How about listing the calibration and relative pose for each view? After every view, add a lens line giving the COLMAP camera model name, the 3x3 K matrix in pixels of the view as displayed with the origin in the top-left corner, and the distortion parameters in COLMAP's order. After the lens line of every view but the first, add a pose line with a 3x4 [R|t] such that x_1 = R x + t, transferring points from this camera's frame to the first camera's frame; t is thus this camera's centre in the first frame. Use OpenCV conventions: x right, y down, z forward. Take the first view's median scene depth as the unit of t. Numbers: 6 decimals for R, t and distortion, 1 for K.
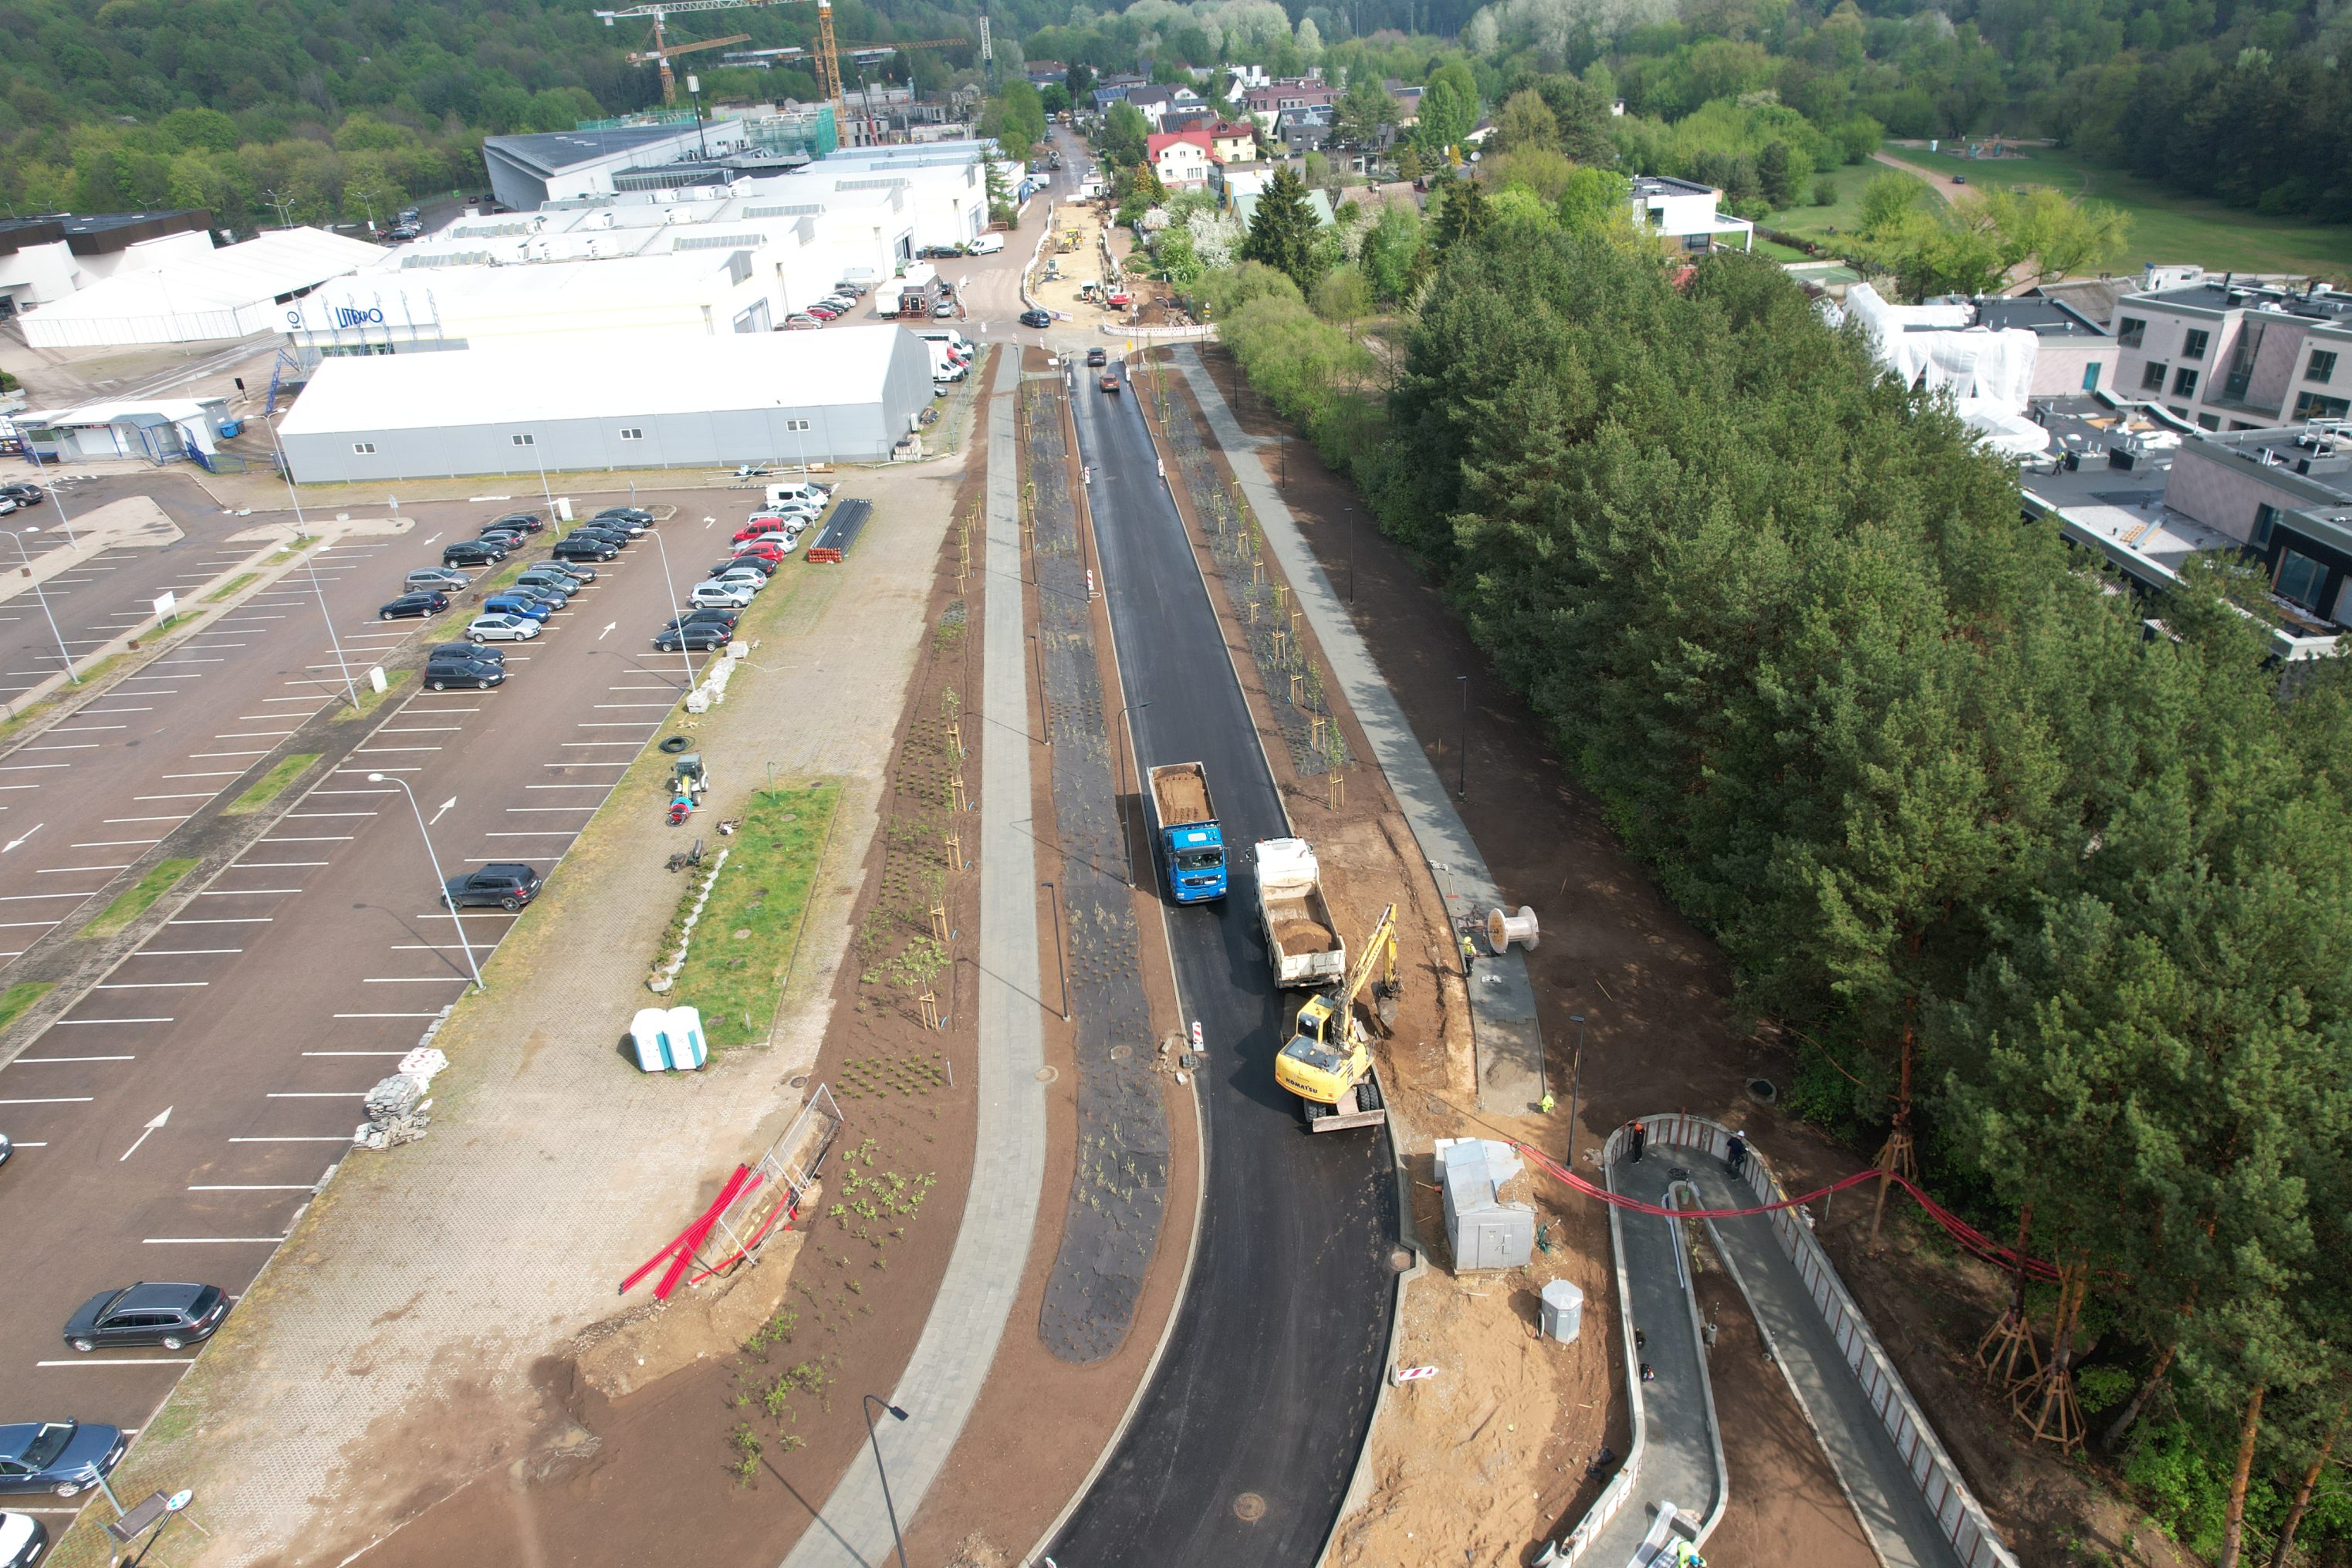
lens RADIAL K [[1531.0, 0, 1182.7], [0, 1531.0, 792.4], [0, 0, 1]] dist [-0.077696, 0.083223]
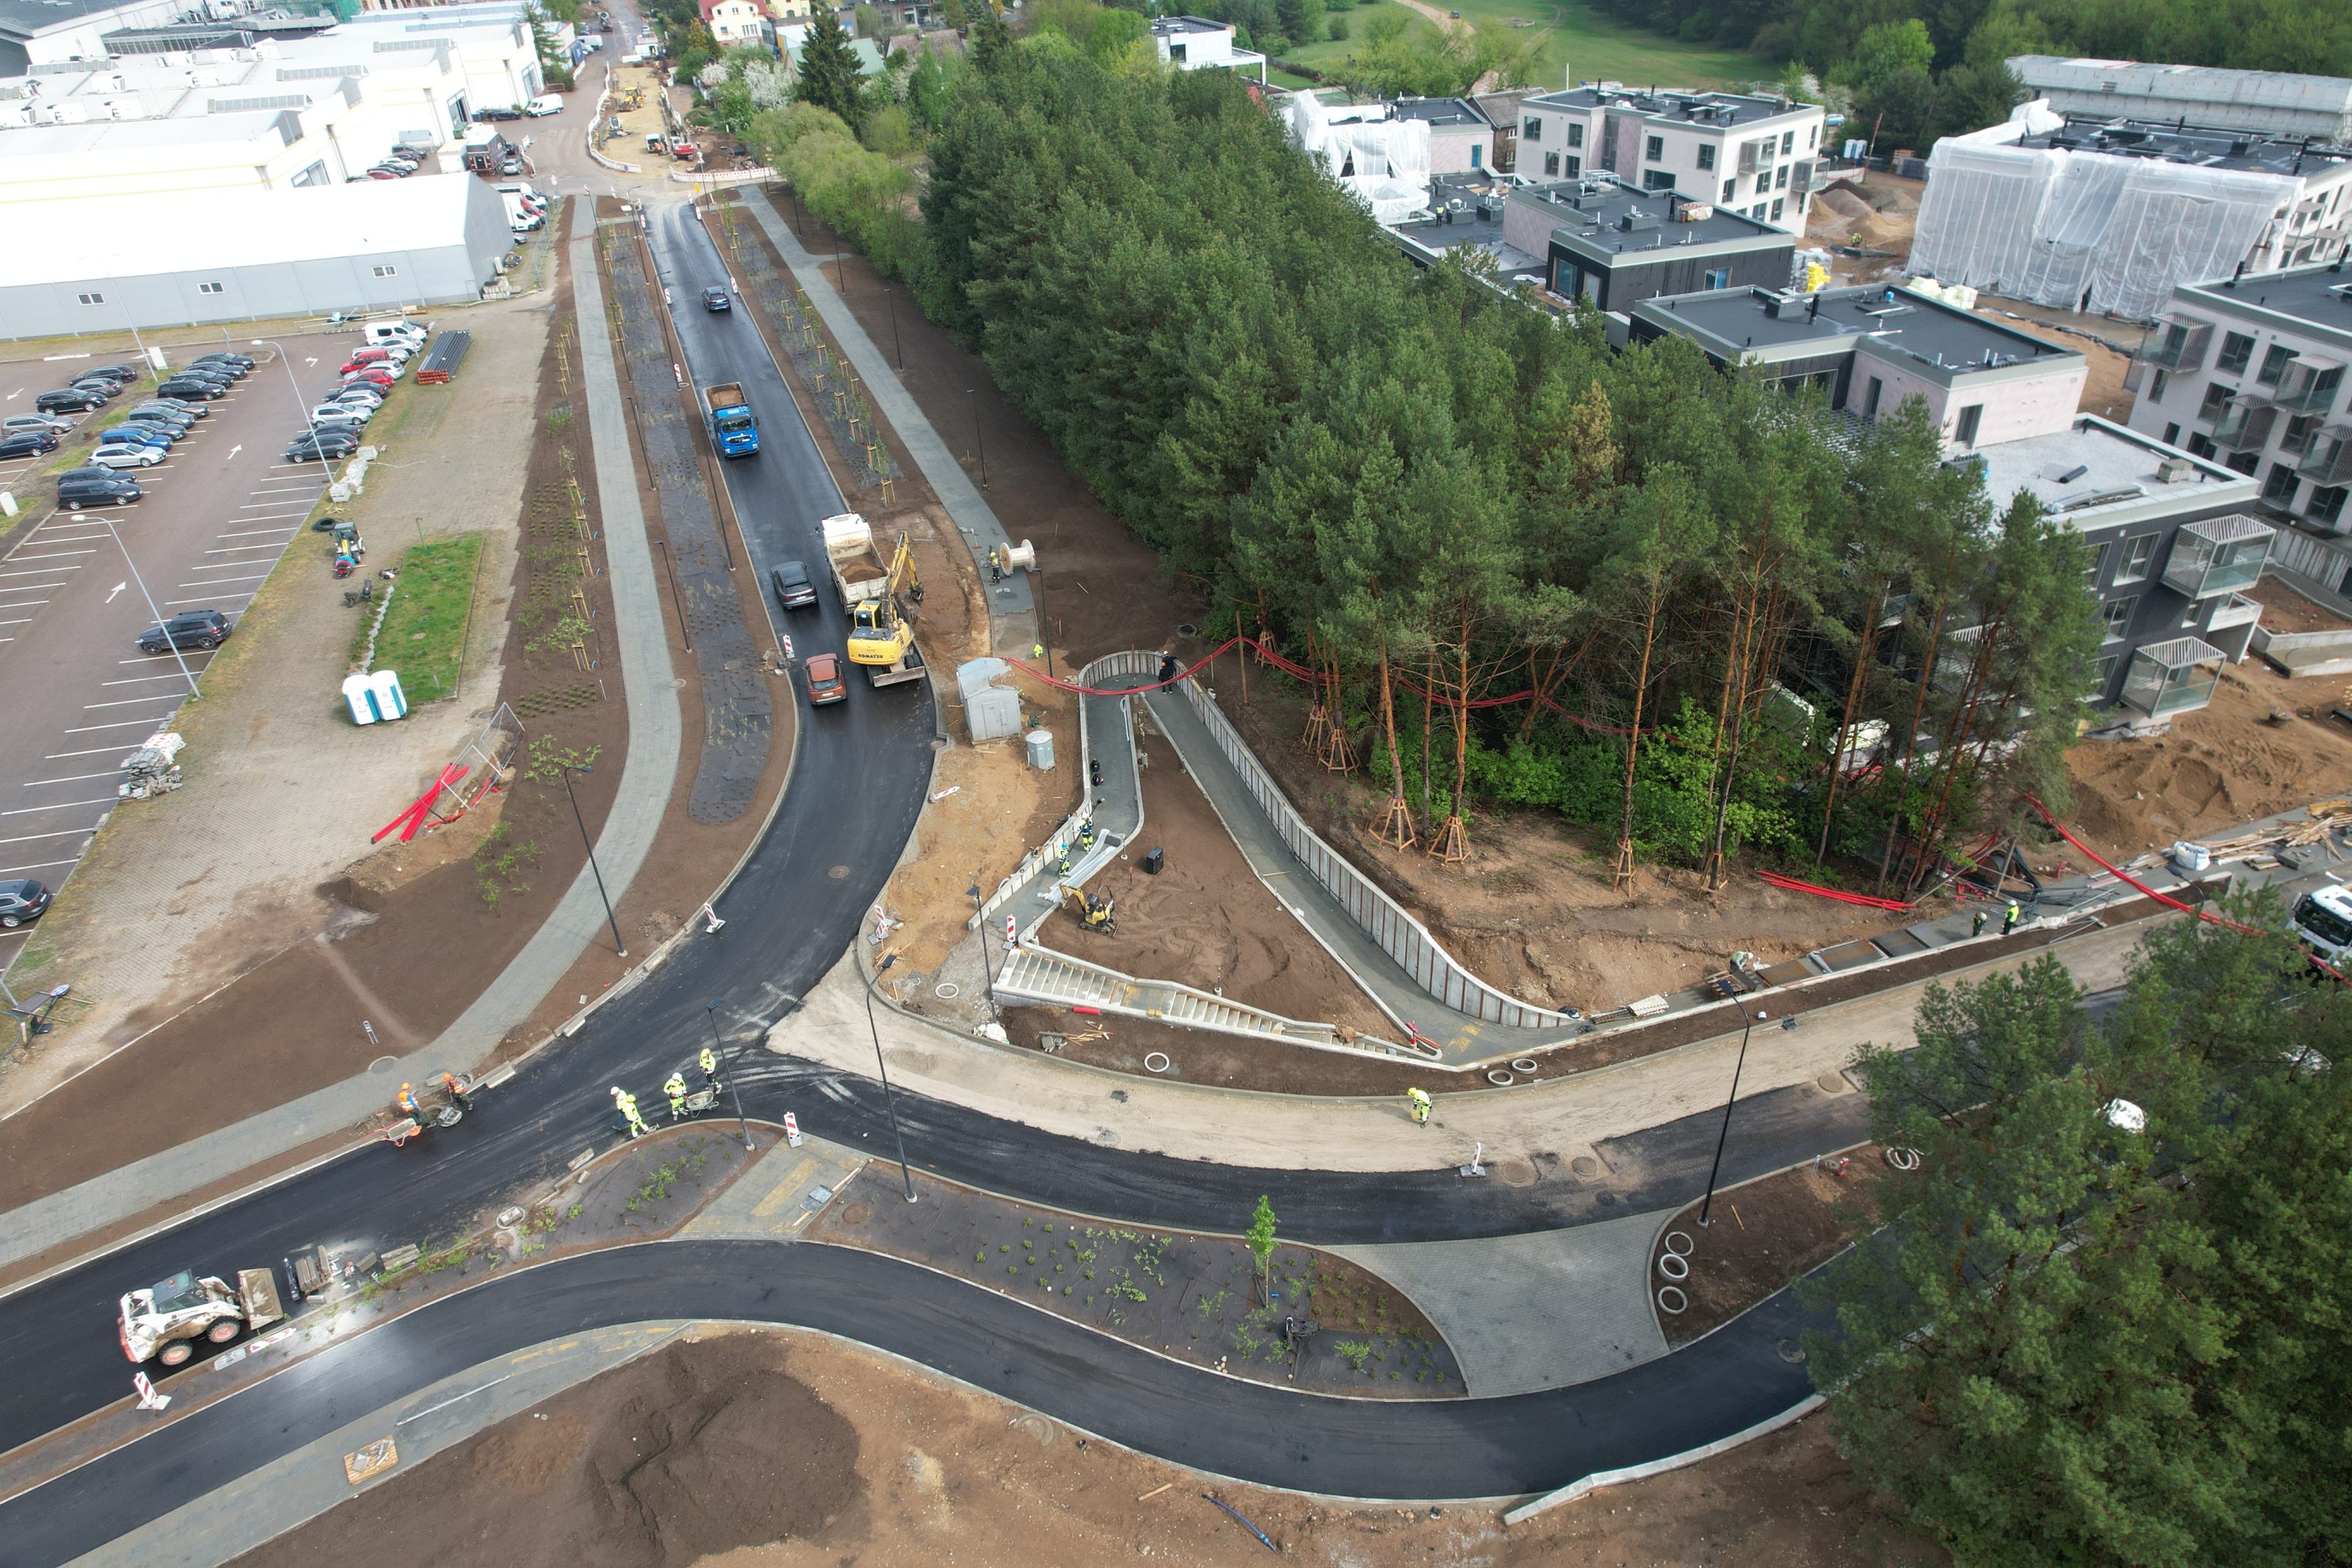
lens RADIAL K [[1531.0, 0, 1182.7], [0, 1531.0, 792.4], [0, 0, 1]] dist [-0.077696, 0.083223]
pose [[0.968763, -0.130748, 0.210722, 0.024485], [0.114074, 0.989434, 0.089482, 0.107111], [-0.220195, -0.062649, 0.973442, -0.211112]]
